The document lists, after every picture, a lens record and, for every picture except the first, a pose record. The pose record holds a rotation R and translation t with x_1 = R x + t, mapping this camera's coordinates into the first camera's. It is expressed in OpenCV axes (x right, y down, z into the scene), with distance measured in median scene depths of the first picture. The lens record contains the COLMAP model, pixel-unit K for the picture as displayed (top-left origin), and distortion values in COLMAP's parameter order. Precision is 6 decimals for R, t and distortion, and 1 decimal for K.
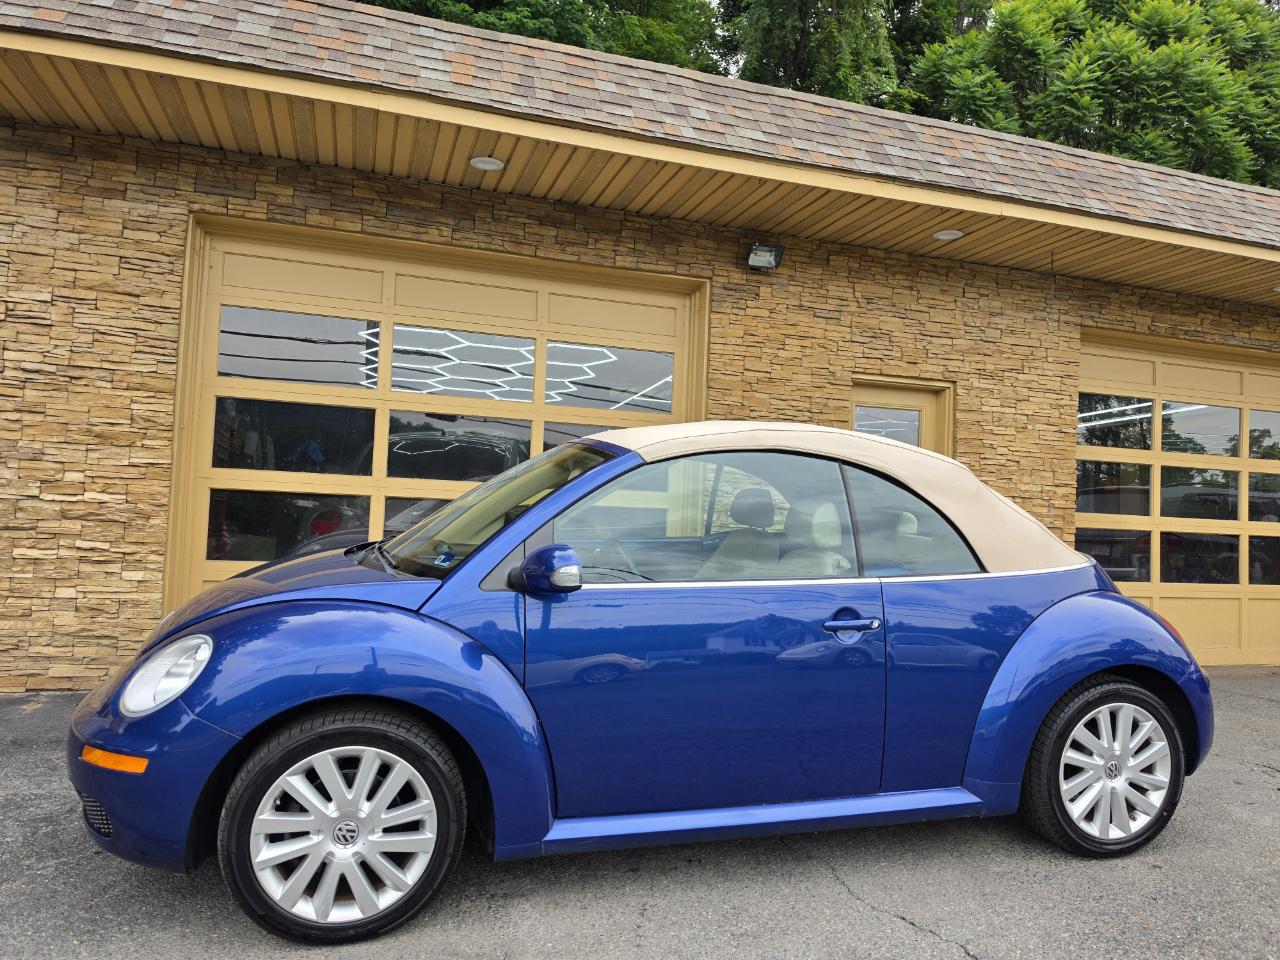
lens RADIAL K [[897.3, 0, 658.0], [0, 897.3, 483.3], [0, 0, 1]] dist [0.068948, -0.096372]
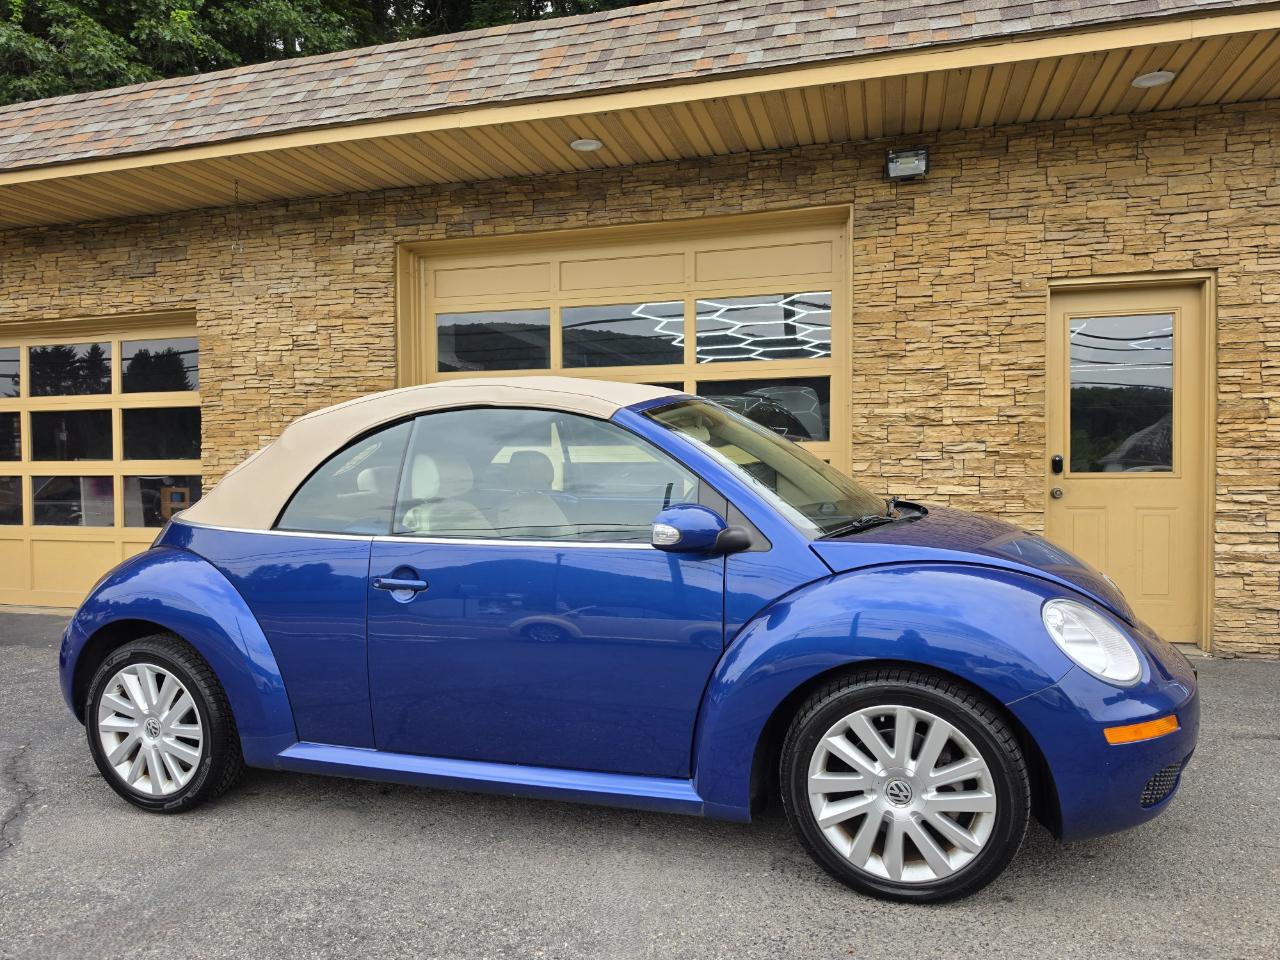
lens RADIAL K [[904.1, 0, 647.7], [0, 904.1, 493.3], [0, 0, 1]] dist [0.077670, -0.119238]
pose [[0.827260, -0.031227, -0.560951, 0.433989], [0.063933, 0.997201, 0.038773, 0.016467], [0.558170, -0.067938, 0.826940, 0.121152]]
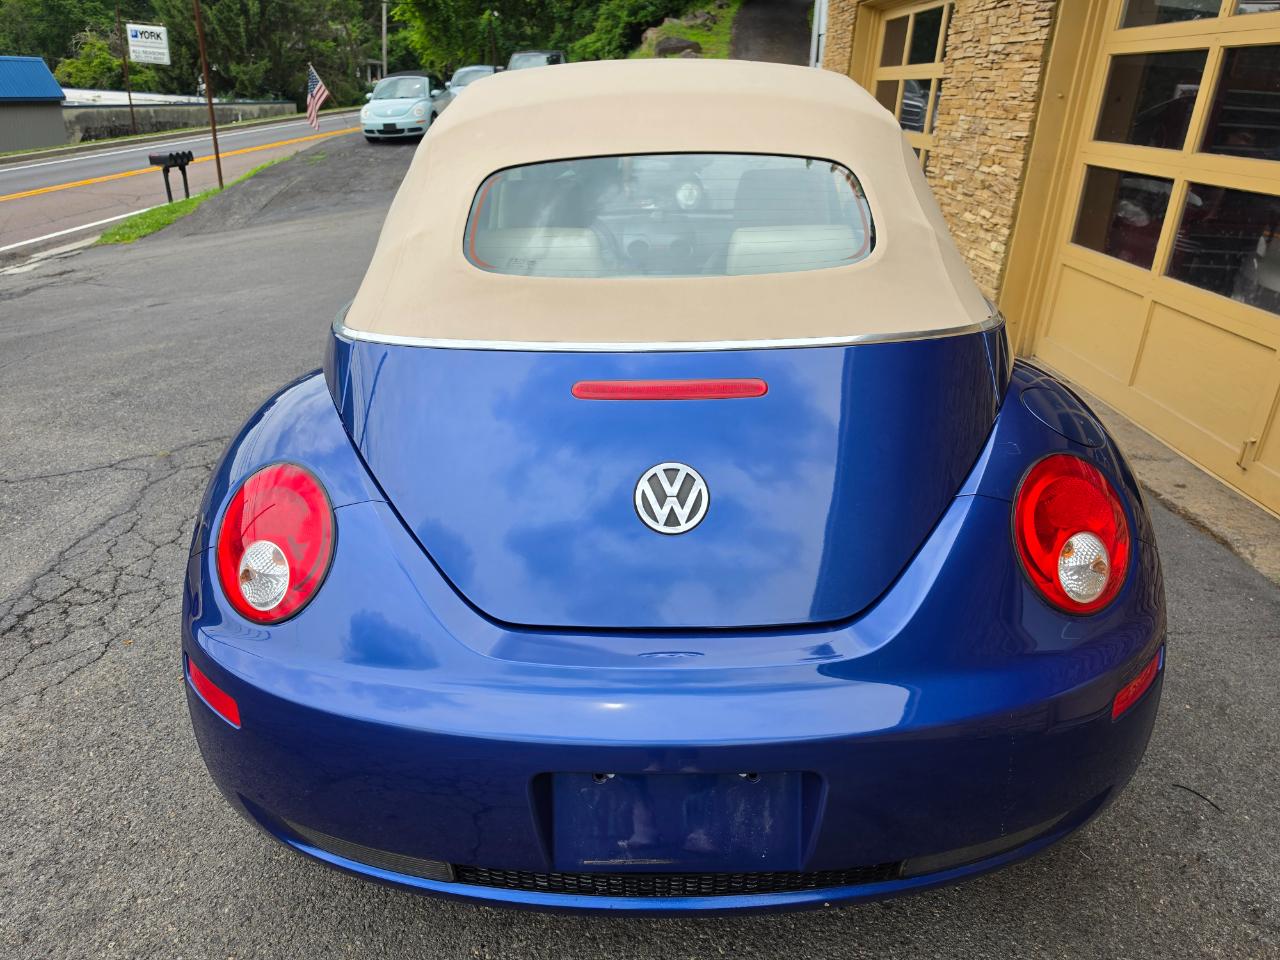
lens RADIAL K [[928.0, 0, 666.4], [0, 928.0, 499.5], [0, 0, 1]] dist [-0.000583, -0.010108]
pose [[-0.275871, 0.342162, -0.898232, 0.593178], [-0.015050, 0.932843, 0.359969, -0.009477], [0.961077, 0.112823, -0.252195, 0.839784]]
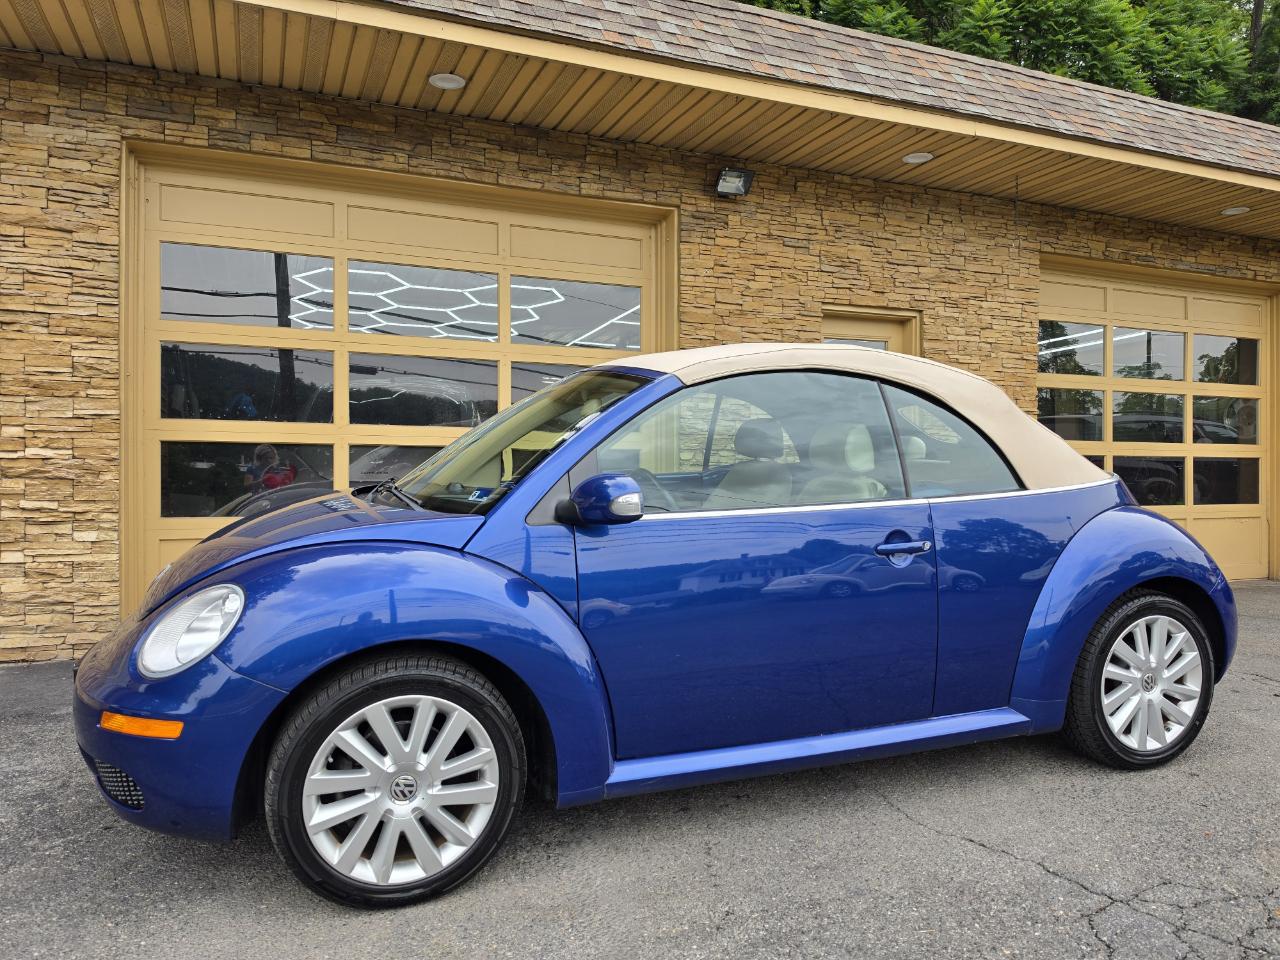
lens RADIAL K [[896.3, 0, 633.9], [0, 896.3, 482.2], [0, 0, 1]] dist [0.059832, -0.083520]
pose [[0.996800, -0.037290, 0.070702, -0.074699], [0.033622, 0.998061, 0.052377, 0.015067], [-0.072518, -0.049832, 0.996121, 0.036244]]
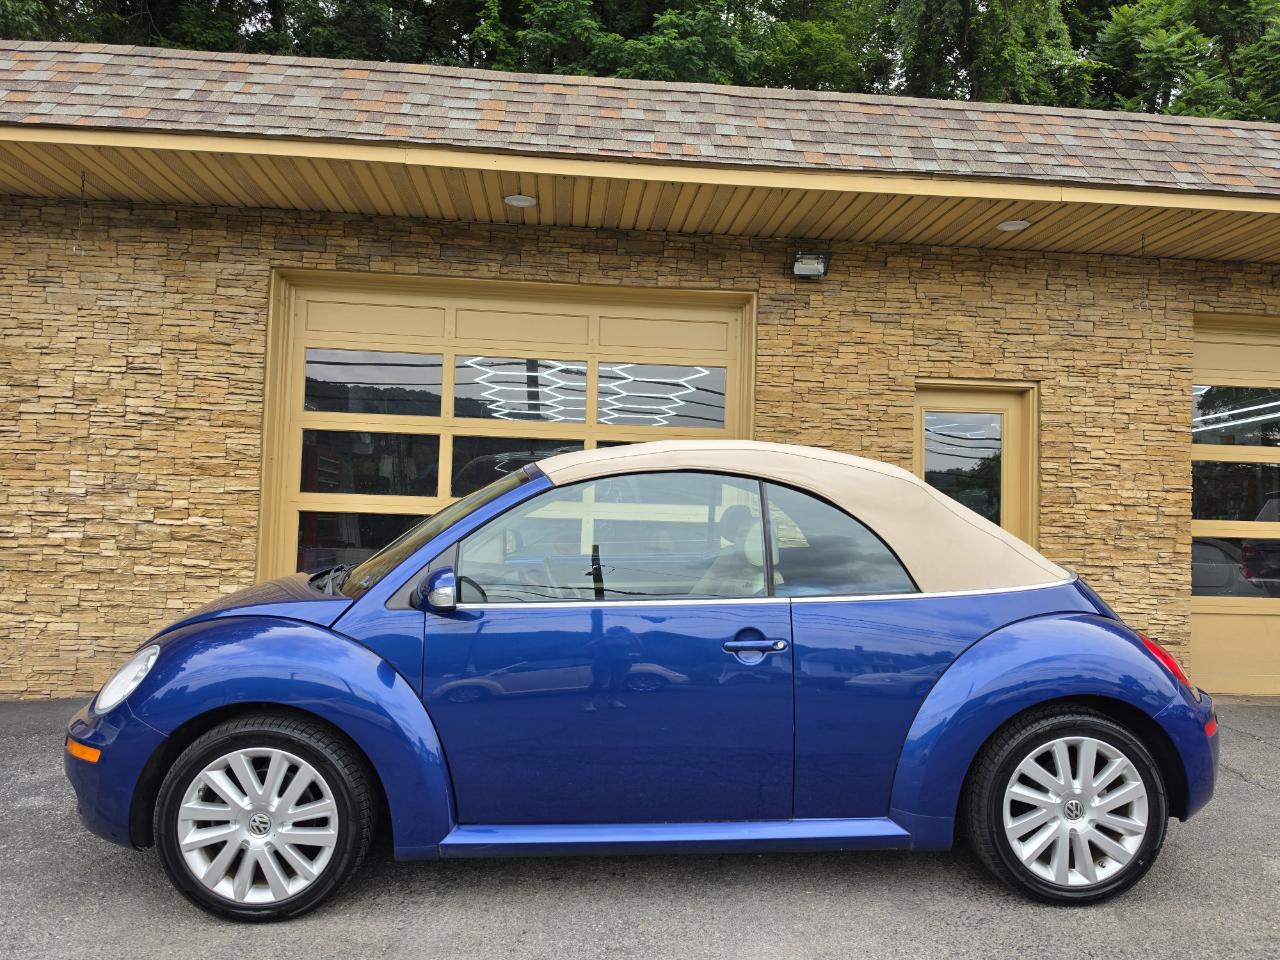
lens RADIAL K [[896.3, 0, 645.2], [0, 896.3, 483.5], [0, 0, 1]] dist [0.088558, -0.143017]
pose [[0.973200, -0.022882, -0.228817, 0.178011], [0.020723, 0.999715, -0.011831, -0.006223], [0.229023, 0.006772, 0.973397, 0.005252]]
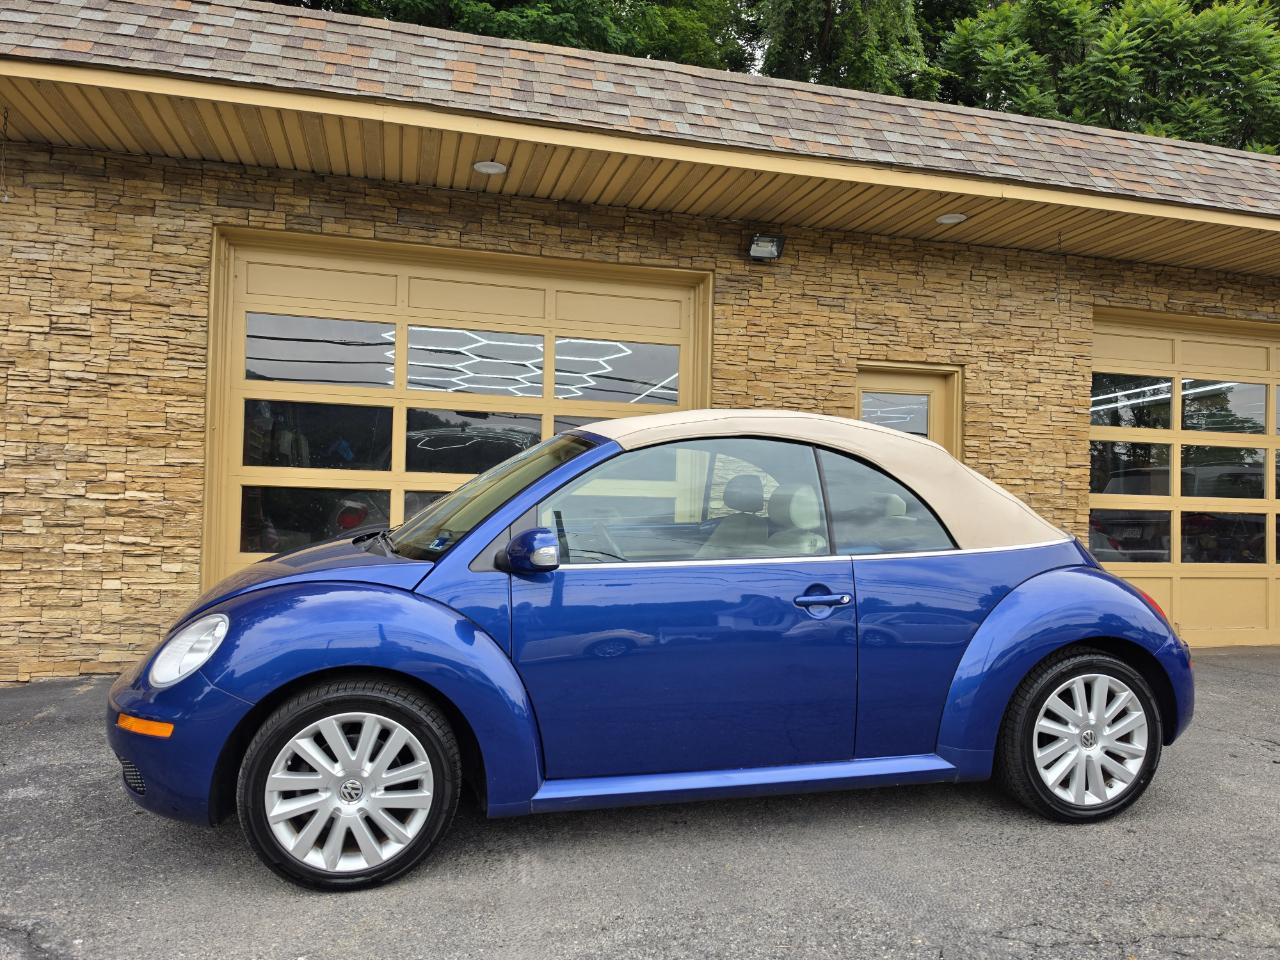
lens RADIAL K [[899.9, 0, 639.6], [0, 899.9, 493.3], [0, 0, 1]] dist [0.076499, -0.114251]
pose [[0.997885, -0.019133, -0.062128, 0.037514], [0.020248, 0.999644, 0.017368, 0.005429], [0.061774, -0.018589, 0.997917, -0.034263]]
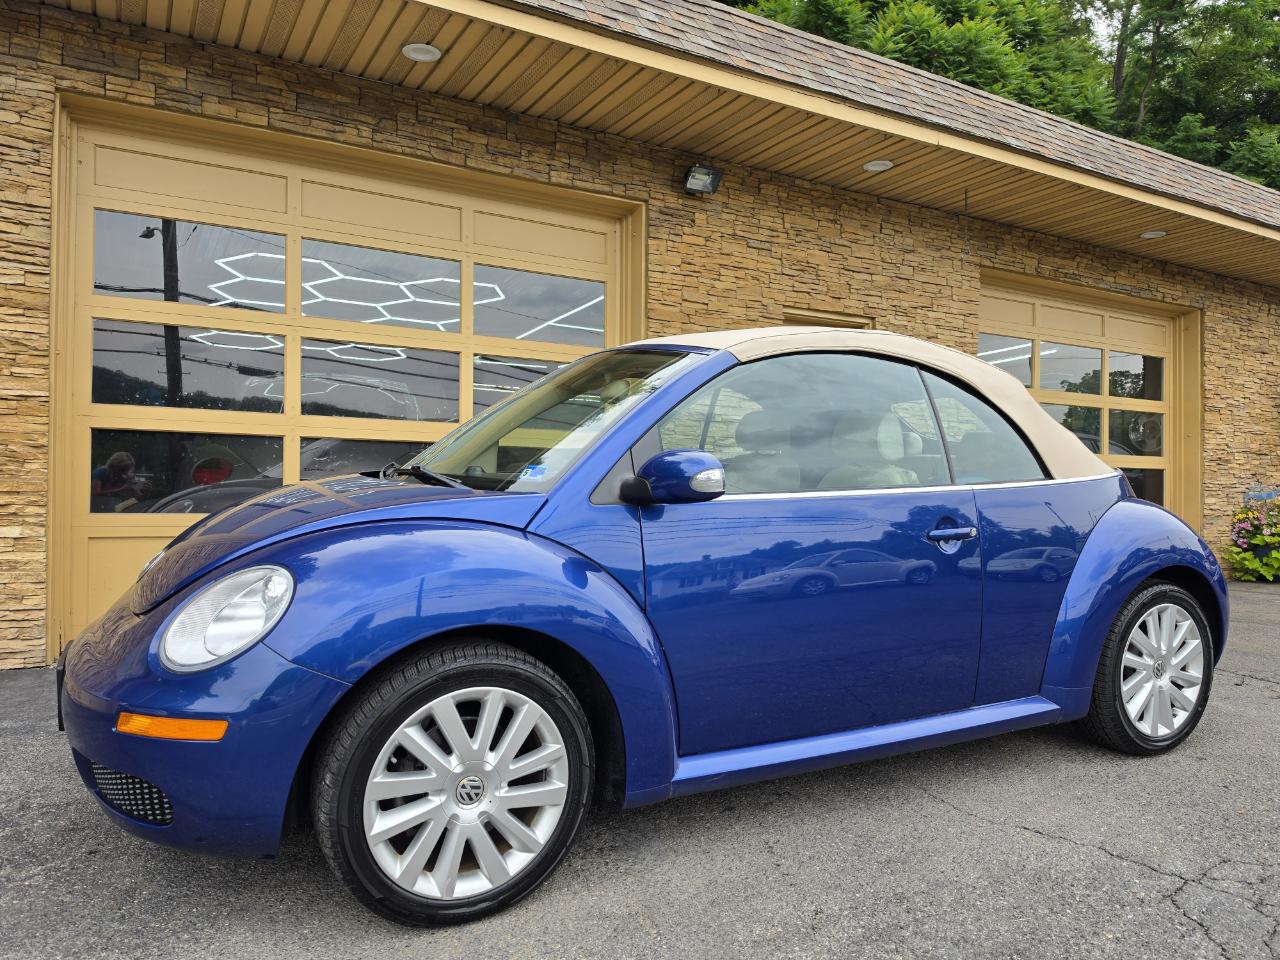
lens RADIAL K [[894.3, 0, 636.0], [0, 894.3, 491.3], [0, 0, 1]] dist [0.061432, -0.081248]
pose [[0.980428, -0.028802, 0.194762, -0.159240], [0.020010, 0.998696, 0.046958, 0.033724], [-0.195860, -0.042142, 0.979726, 0.076702]]
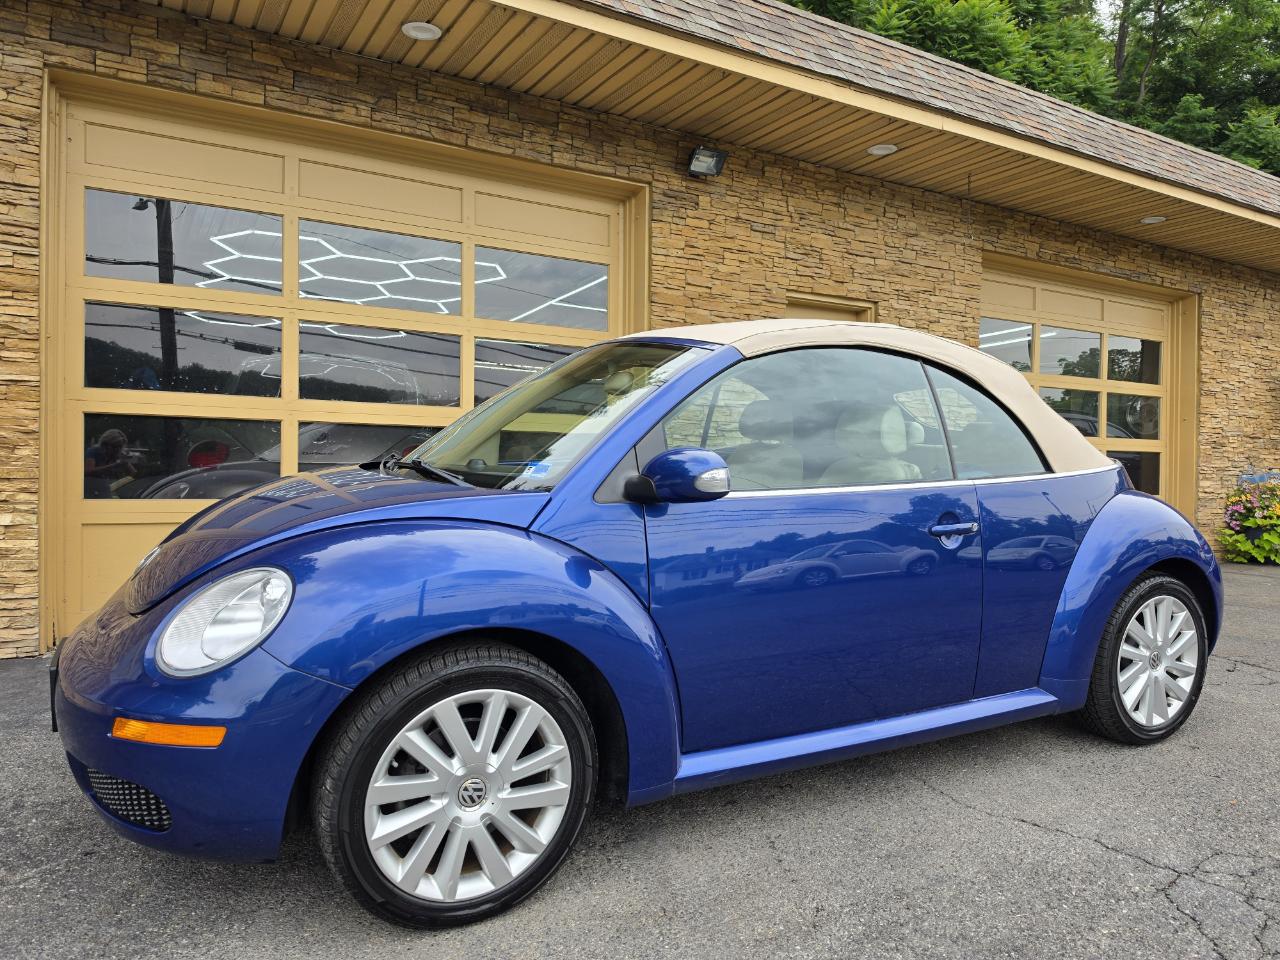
lens RADIAL K [[893.9, 0, 659.0], [0, 893.9, 484.6], [0, 0, 1]] dist [0.057431, -0.072376]
pose [[0.975614, -0.029964, 0.217437, -0.159386], [0.015556, 0.997586, 0.067676, 0.022750], [-0.218940, -0.062643, 0.973725, 0.080222]]
